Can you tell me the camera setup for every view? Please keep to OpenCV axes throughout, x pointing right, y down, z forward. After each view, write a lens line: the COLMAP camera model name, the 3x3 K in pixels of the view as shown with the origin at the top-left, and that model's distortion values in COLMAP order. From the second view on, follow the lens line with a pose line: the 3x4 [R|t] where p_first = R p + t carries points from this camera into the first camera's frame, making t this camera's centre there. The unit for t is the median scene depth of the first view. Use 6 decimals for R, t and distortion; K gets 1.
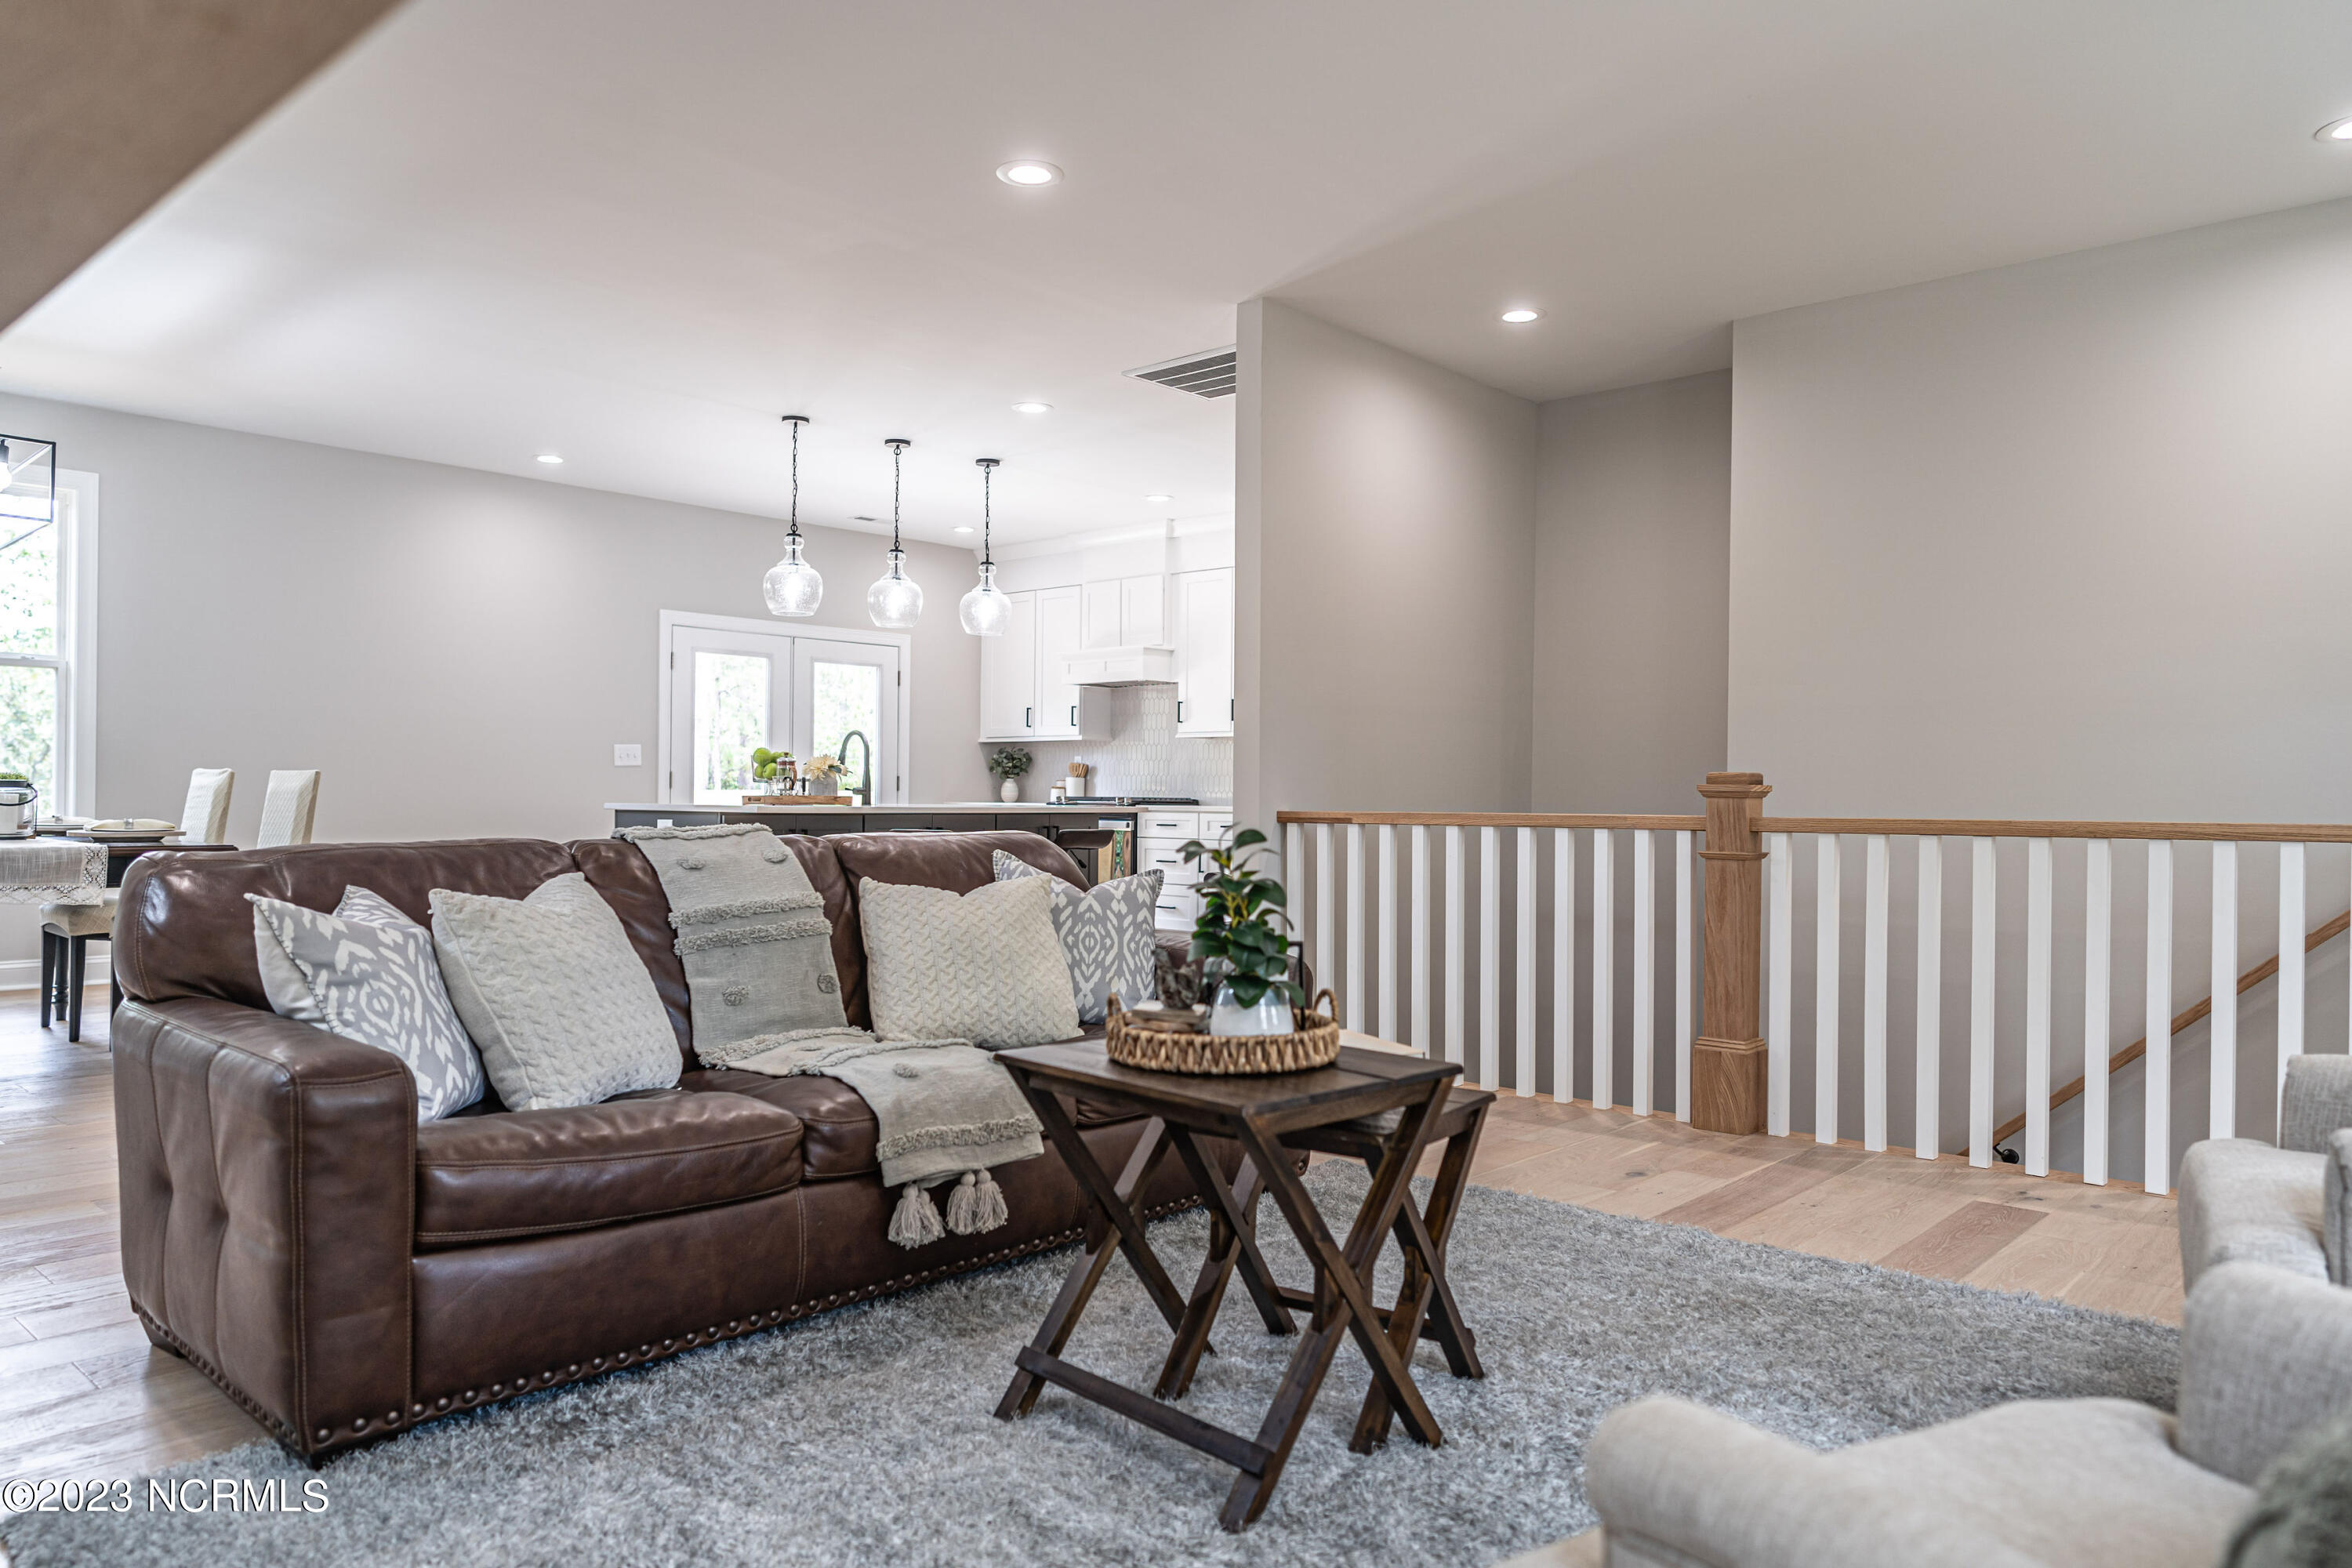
lens RADIAL K [[1574.4, 0, 1165.7], [0, 1574.4, 790.9], [0, 0, 1]] dist [-0.001530, 0.002157]
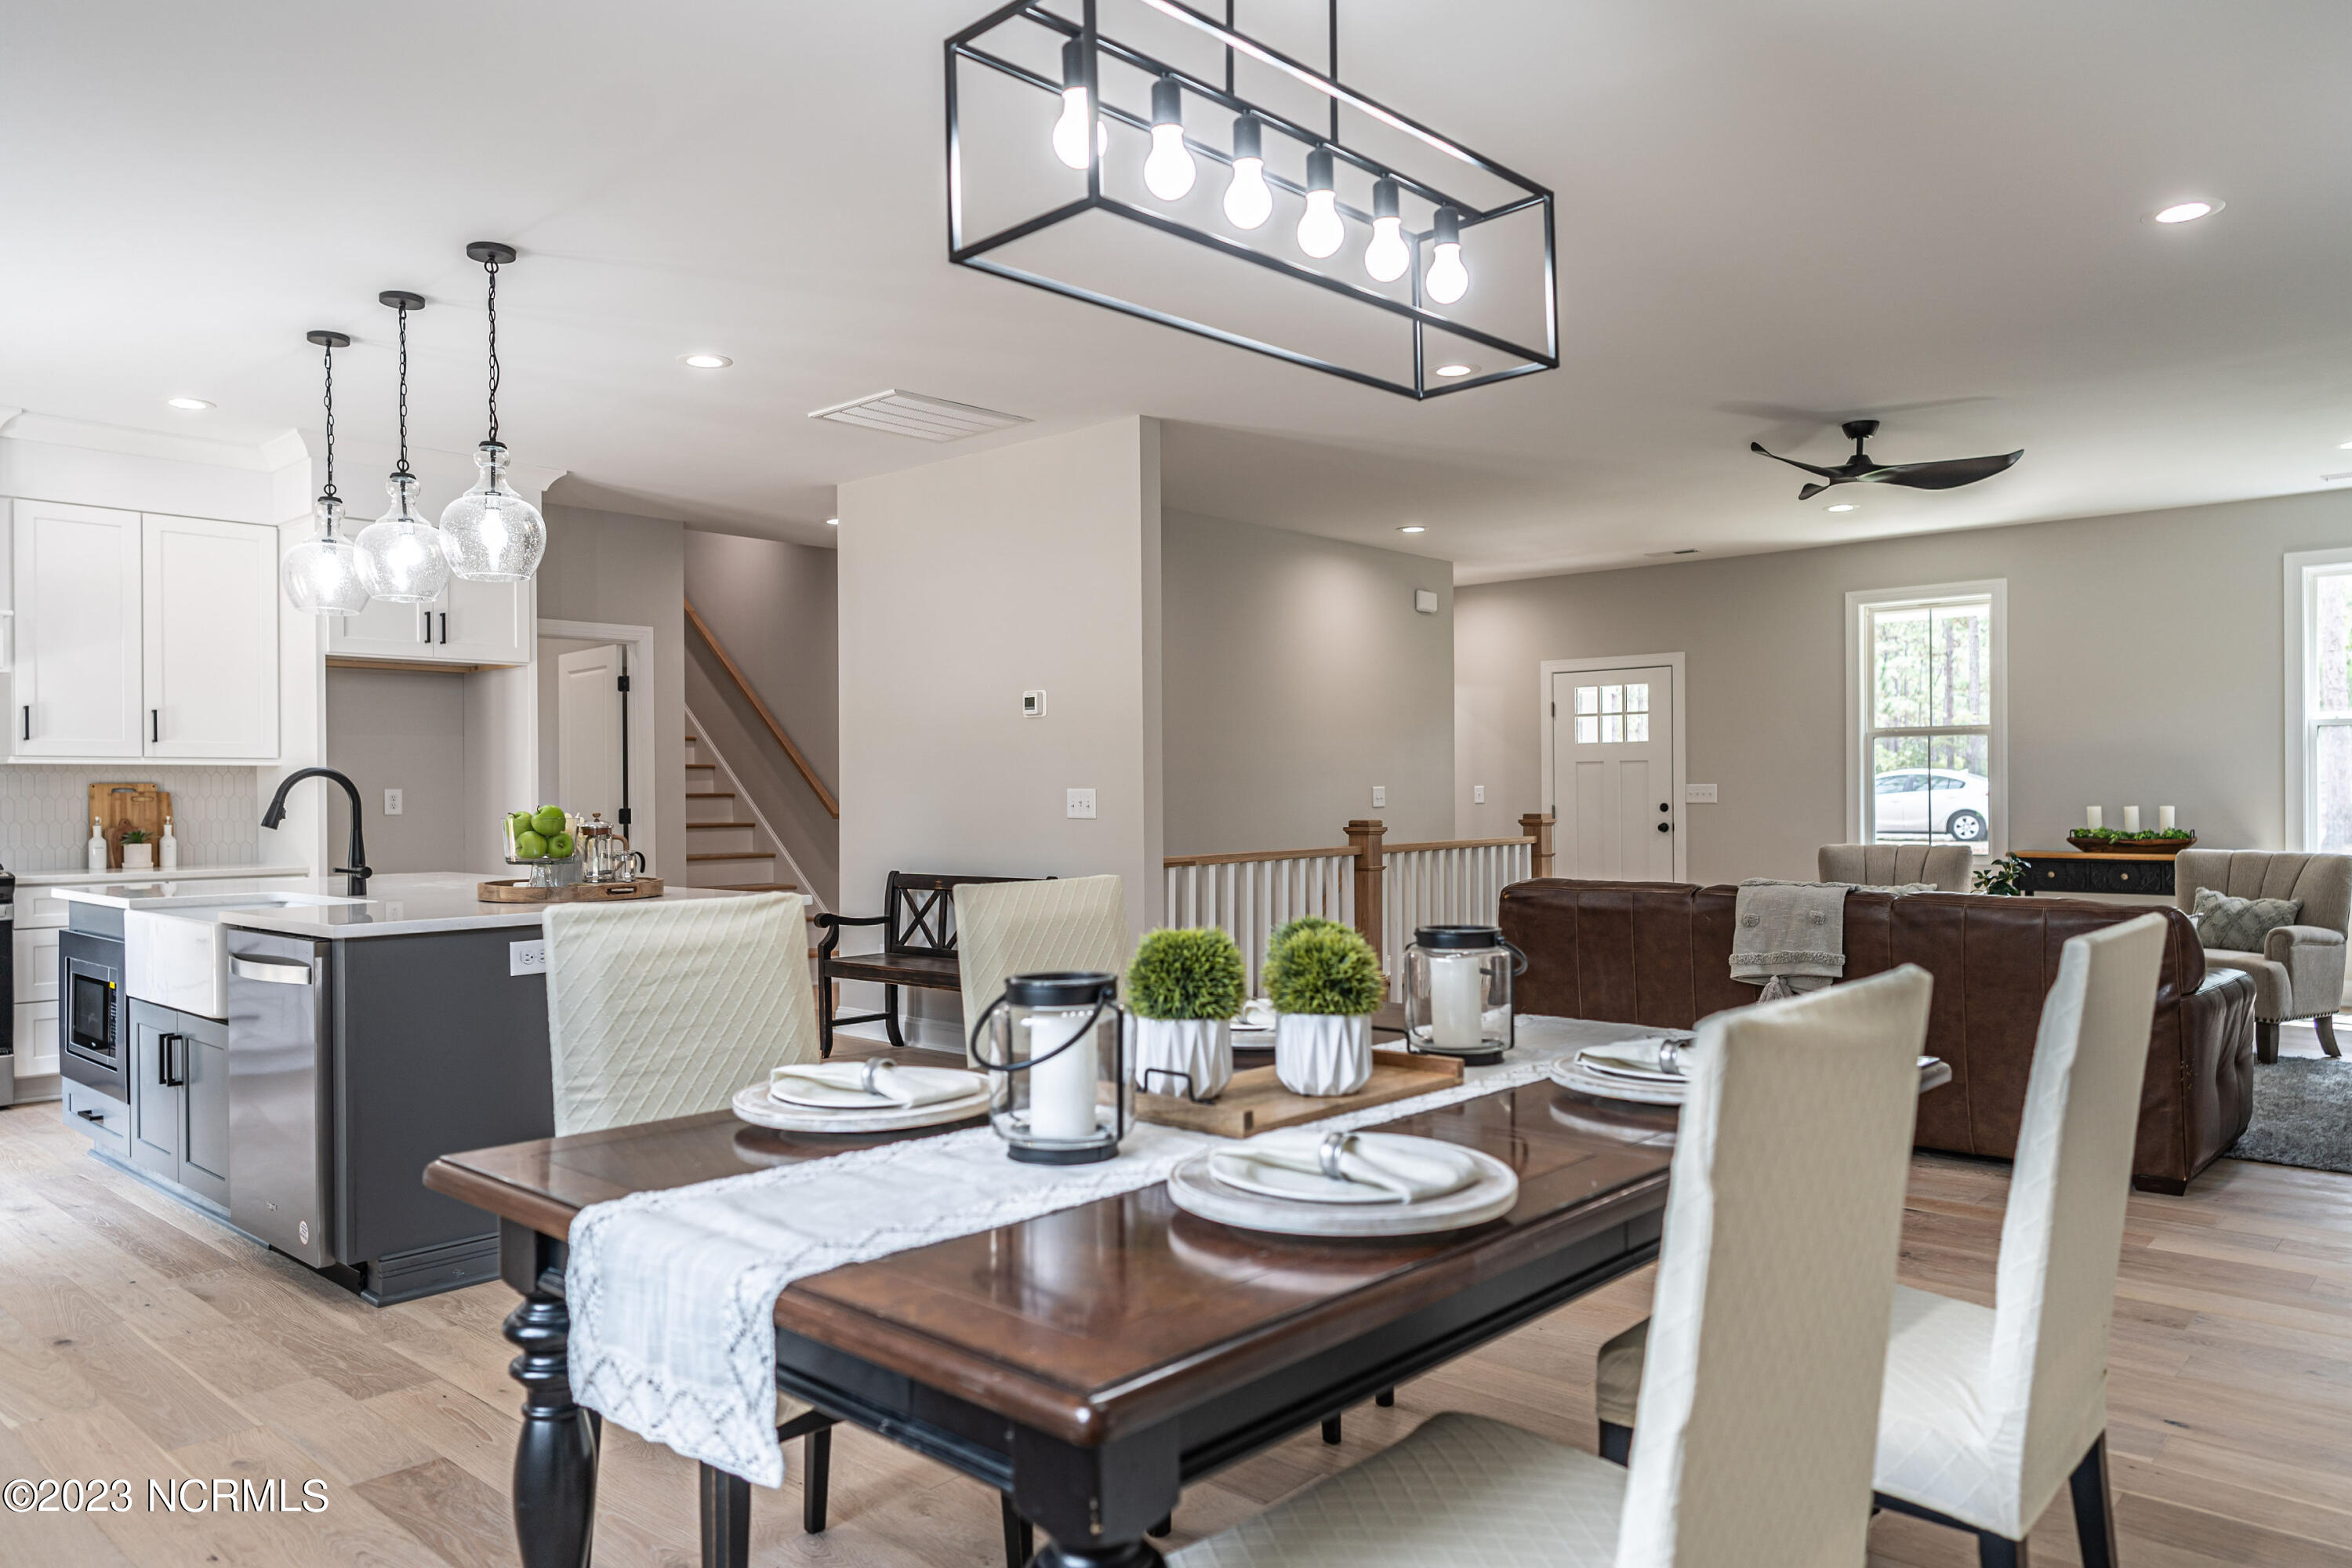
lens RADIAL K [[1610.1, 0, 1164.0], [0, 1610.1, 790.2], [0, 0, 1]] dist [0.002598, -0.001641]
pose [[0.018357, -0.009398, 0.999787, -1.792979], [0.005288, 0.999943, 0.009303, -0.077179], [-0.999818, 0.005116, 0.018405, 1.560278]]
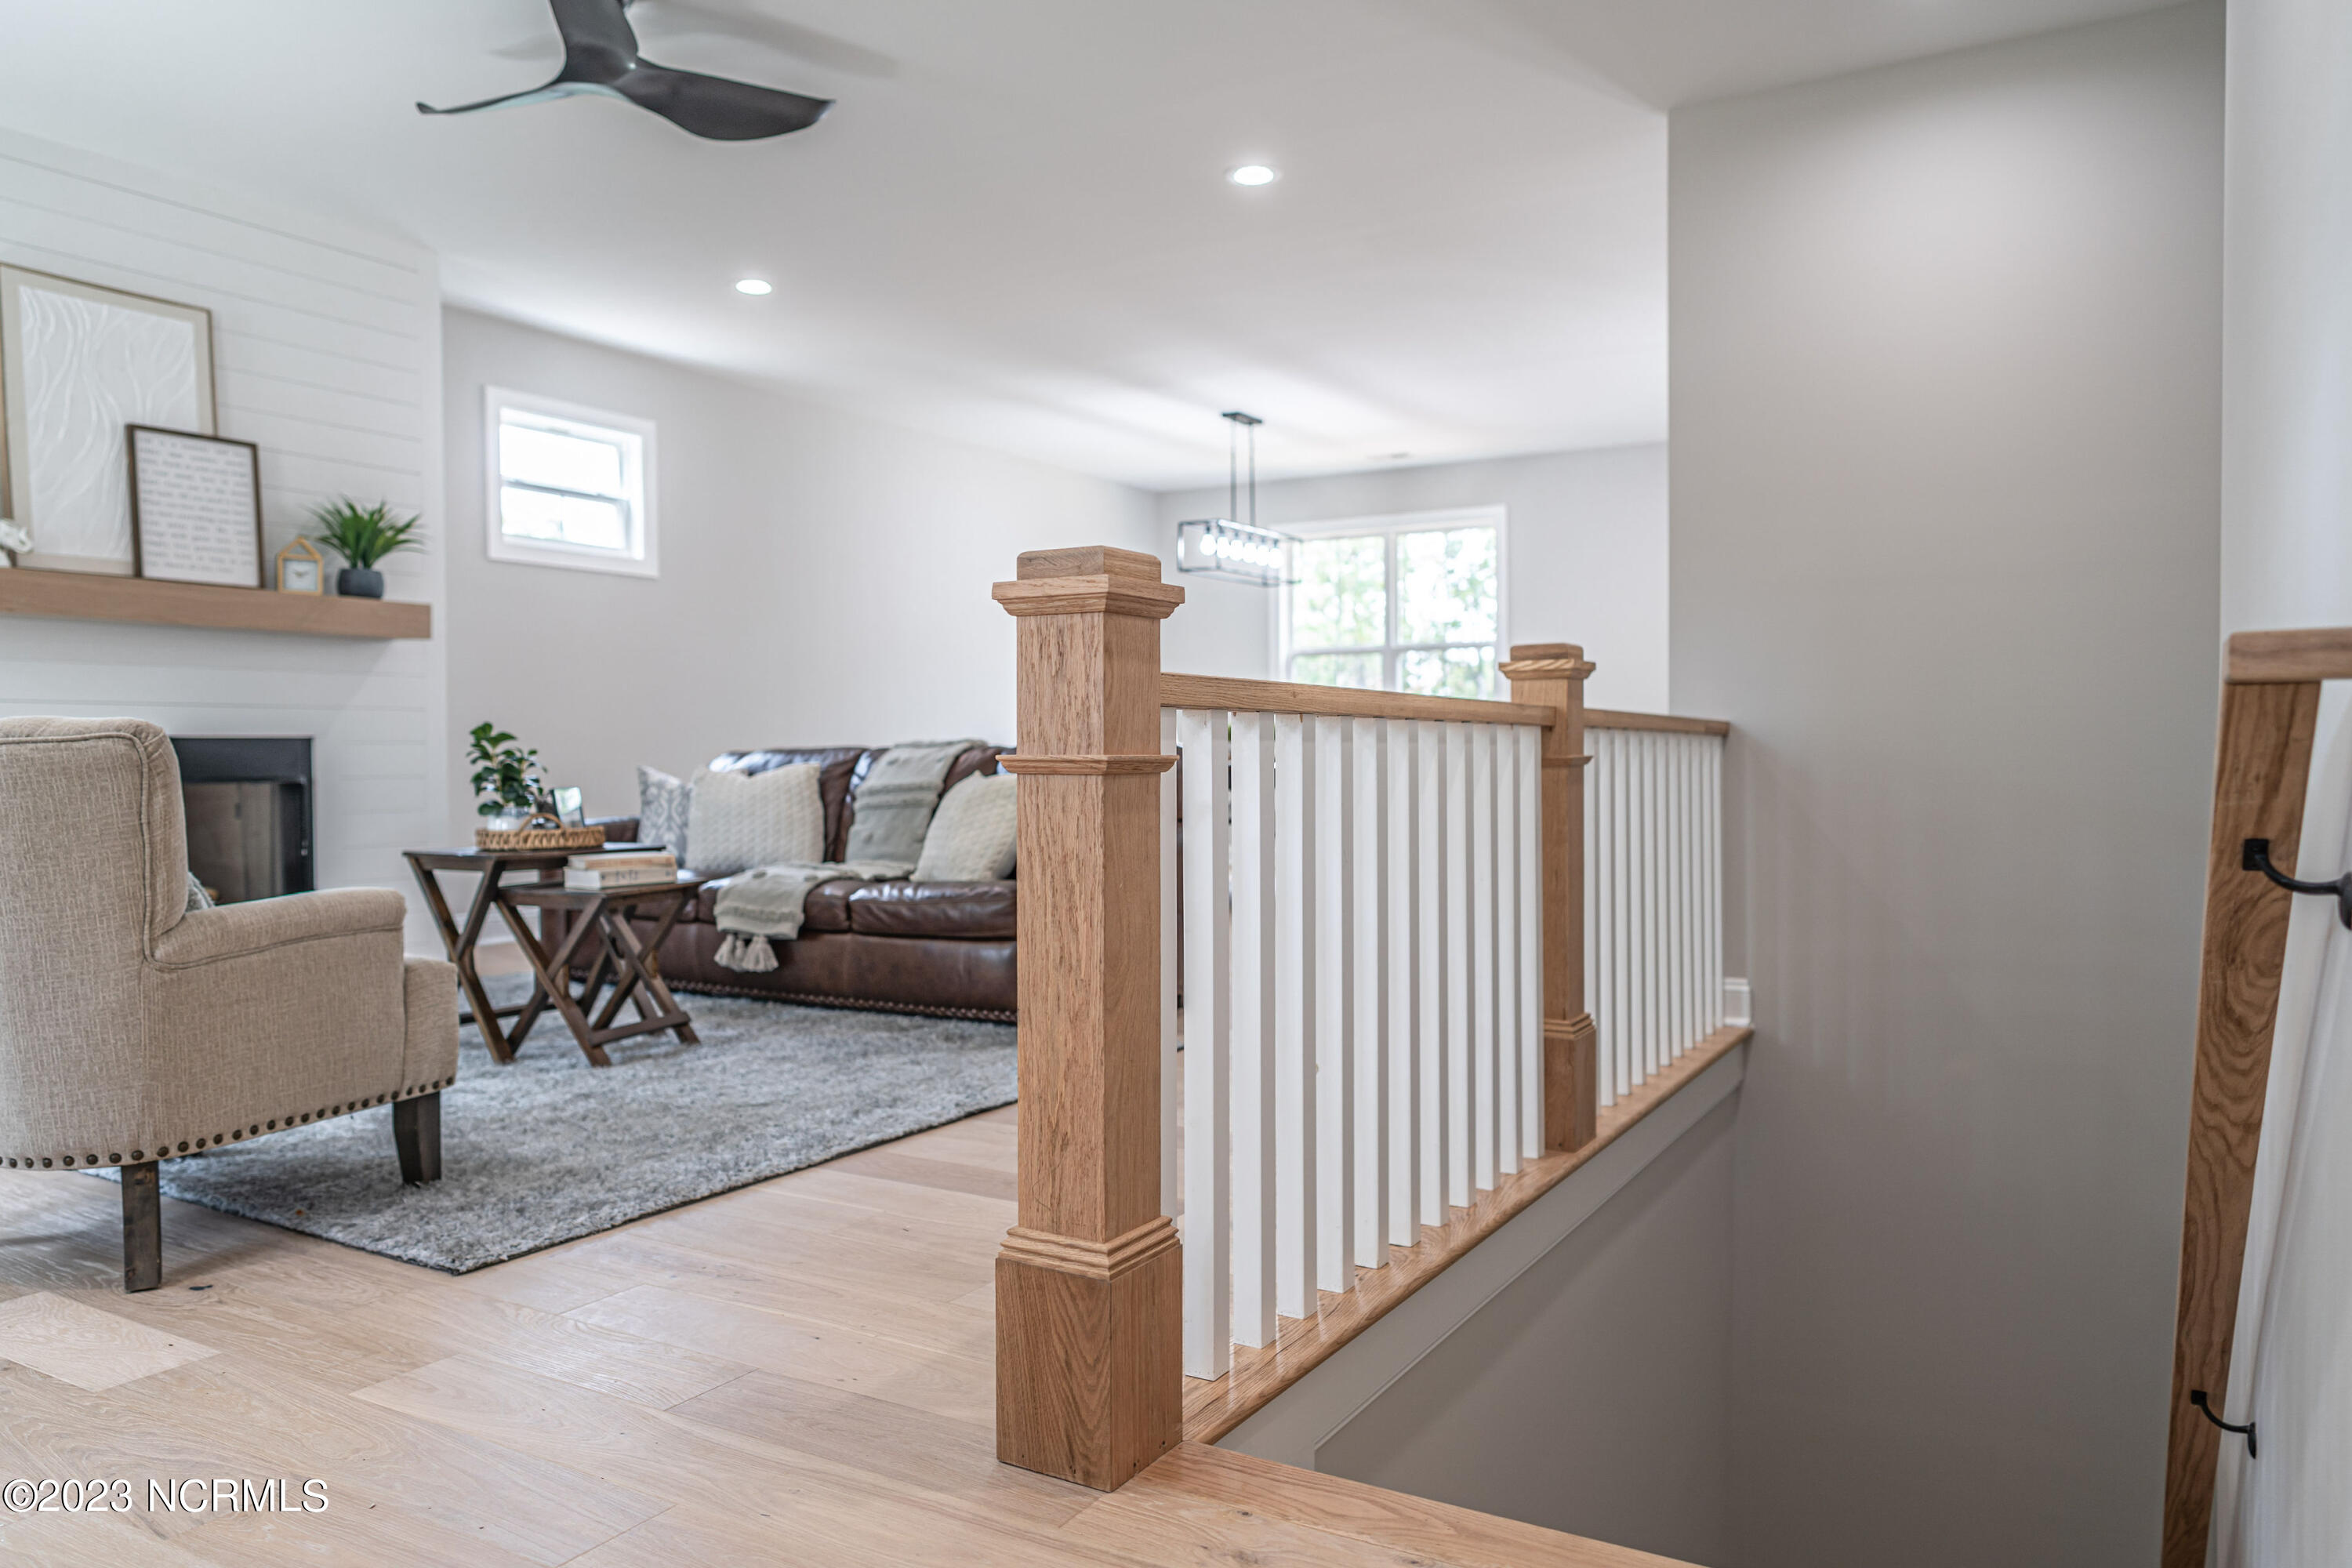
lens RADIAL K [[1610.1, 0, 1164.0], [0, 1610.1, 790.2], [0, 0, 1]] dist [0.002598, -0.001641]
pose [[0.195303, 0.012087, -0.980669, 1.265070], [0.012062, 0.999819, 0.014726, 0.048992], [0.980669, -0.014705, 0.195122, 0.827942]]
